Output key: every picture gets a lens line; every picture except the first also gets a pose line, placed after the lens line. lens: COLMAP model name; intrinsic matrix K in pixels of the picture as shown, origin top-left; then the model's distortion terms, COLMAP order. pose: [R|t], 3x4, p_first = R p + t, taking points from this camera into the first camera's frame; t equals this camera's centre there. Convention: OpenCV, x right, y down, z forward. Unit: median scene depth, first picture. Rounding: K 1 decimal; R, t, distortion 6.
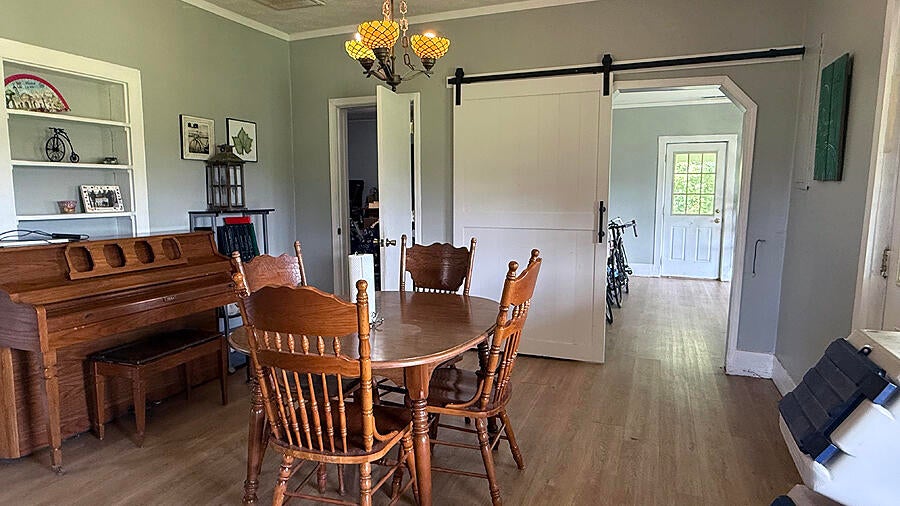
lens RADIAL K [[549.2, 0, 448.3], [0, 549.2, 255.3], [0, 0, 1]] dist [-0.004125, -0.001552]
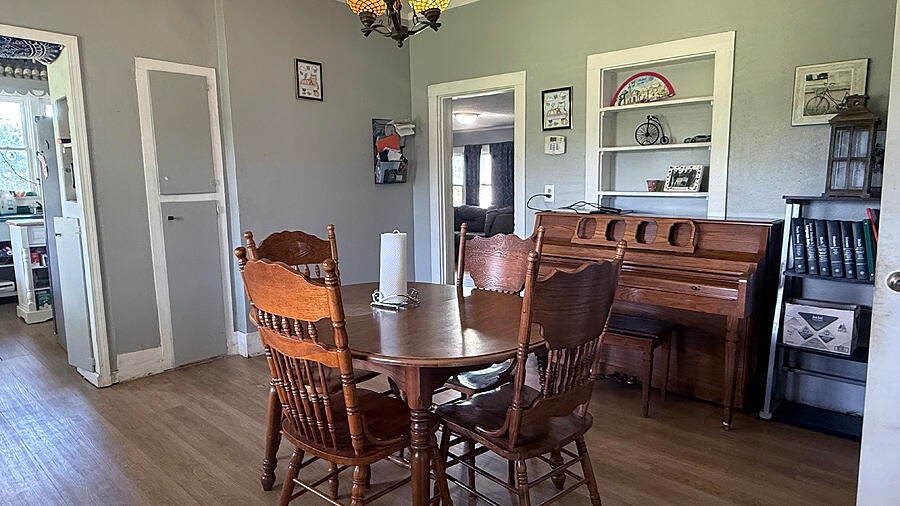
lens RADIAL K [[549.2, 0, 450.3], [0, 549.2, 258.9], [0, 0, 1]] dist [-0.004125, -0.001552]
pose [[-0.355700, 0.127703, -0.925835, 0.462191], [-0.103322, 0.979176, 0.174756, -0.088345], [0.928871, 0.157819, -0.335098, 0.943881]]
